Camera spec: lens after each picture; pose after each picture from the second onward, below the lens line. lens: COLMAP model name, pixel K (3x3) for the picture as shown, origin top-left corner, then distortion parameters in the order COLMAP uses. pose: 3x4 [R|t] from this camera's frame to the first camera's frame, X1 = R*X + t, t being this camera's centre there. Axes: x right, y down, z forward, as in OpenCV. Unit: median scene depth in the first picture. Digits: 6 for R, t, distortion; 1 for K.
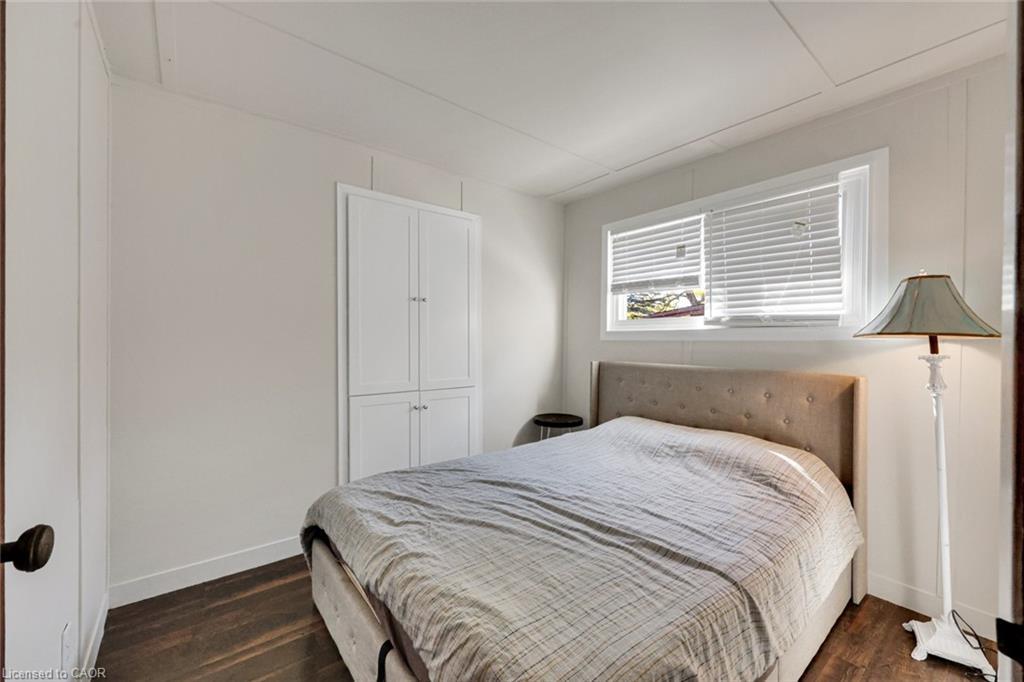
lens RADIAL K [[408.3, 0, 515.1], [0, 408.3, 341.4], [0, 0, 1]] dist [-0.000421, 0.000028]
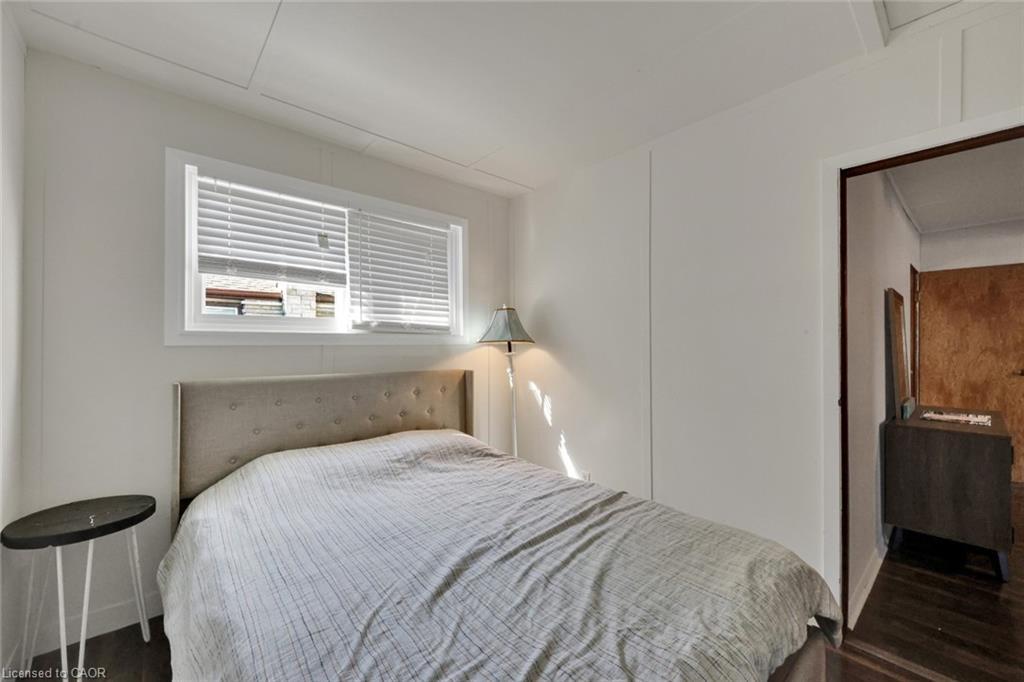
lens RADIAL K [[408.3, 0, 511.3], [0, 408.3, 341.0], [0, 0, 1]] dist [-0.000421, 0.000028]
pose [[-0.038548, 0.006158, 0.999238, -0.688900], [0.005553, 0.999967, -0.005948, -0.006995], [-0.999241, 0.005320, -0.038581, 0.967969]]
